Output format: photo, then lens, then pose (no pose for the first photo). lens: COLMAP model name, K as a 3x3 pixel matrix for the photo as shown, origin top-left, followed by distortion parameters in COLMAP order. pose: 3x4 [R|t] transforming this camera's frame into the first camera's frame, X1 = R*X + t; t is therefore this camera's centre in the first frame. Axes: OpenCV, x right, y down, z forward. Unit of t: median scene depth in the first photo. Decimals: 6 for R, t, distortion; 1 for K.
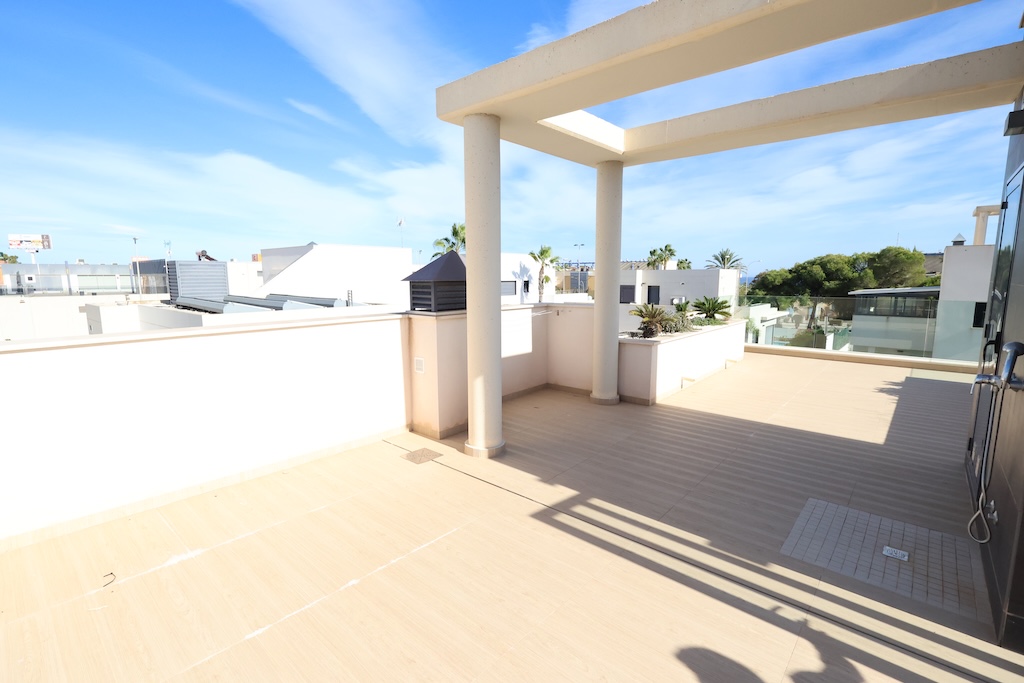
lens RADIAL K [[474.6, 0, 511.2], [0, 474.6, 345.5], [0, 0, 1]] dist [-0.000831, 0.000001]
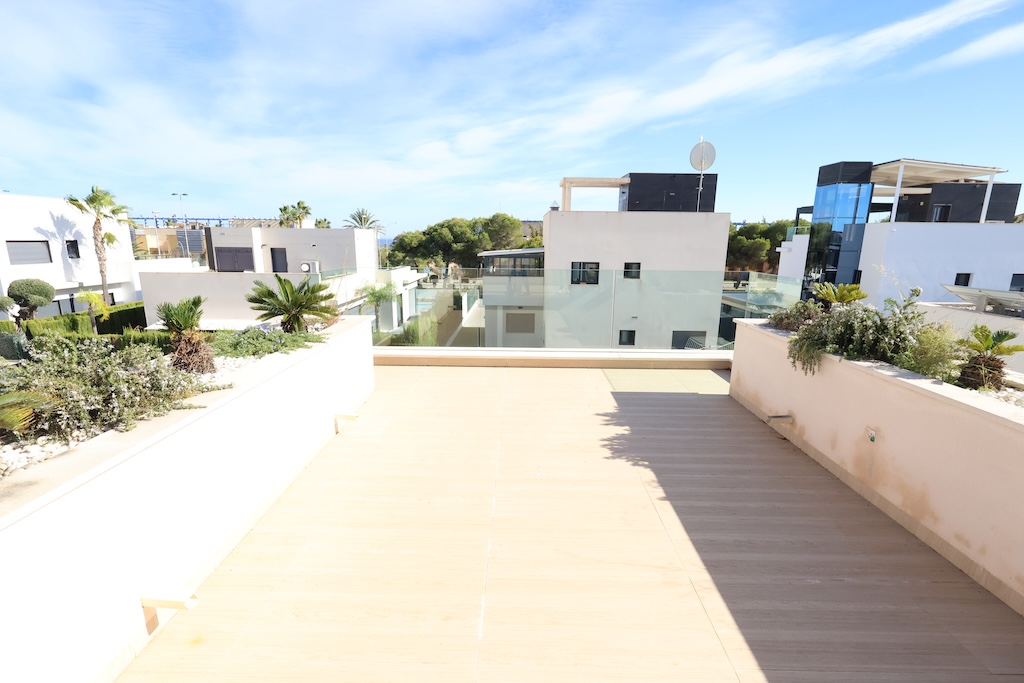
lens RADIAL K [[474.6, 0, 517.2], [0, 474.6, 340.2], [0, 0, 1]] dist [-0.000831, 0.000001]
pose [[0.752969, -0.127625, 0.645561, 0.282024], [0.083517, 0.991614, 0.098626, -0.067838], [-0.652734, -0.020347, 0.757314, 0.513794]]
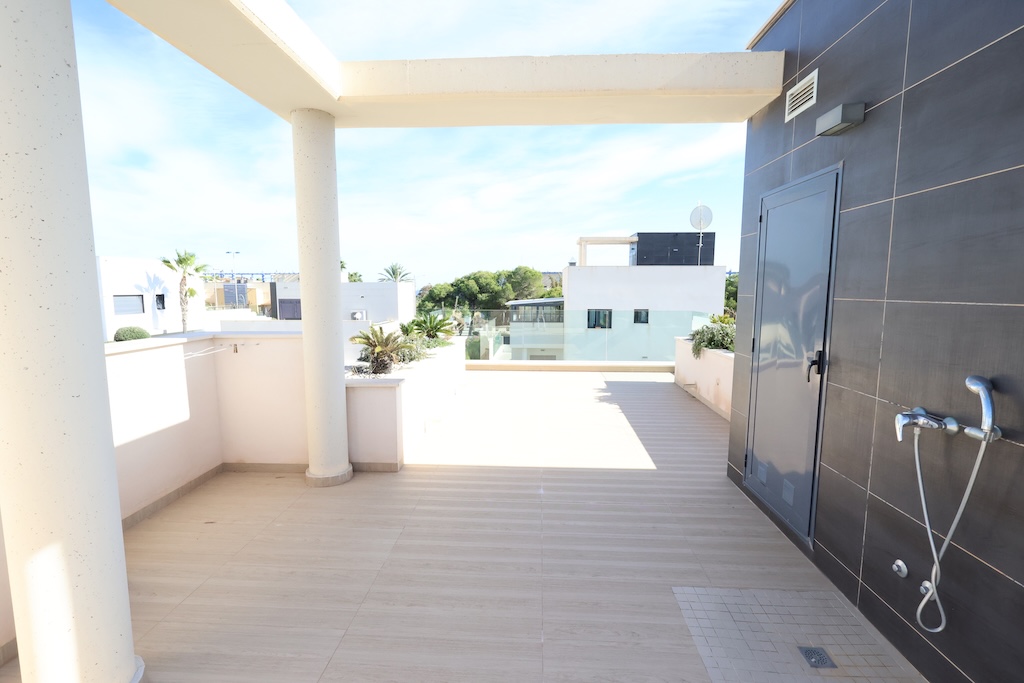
lens RADIAL K [[474.6, 0, 515.8], [0, 474.6, 342.1], [0, 0, 1]] dist [-0.000831, 0.000001]
pose [[0.781122, -0.066735, 0.620802, 0.001420], [0.087606, 0.996150, -0.003146, -0.033668], [-0.618202, 0.056843, 0.783961, 0.230238]]
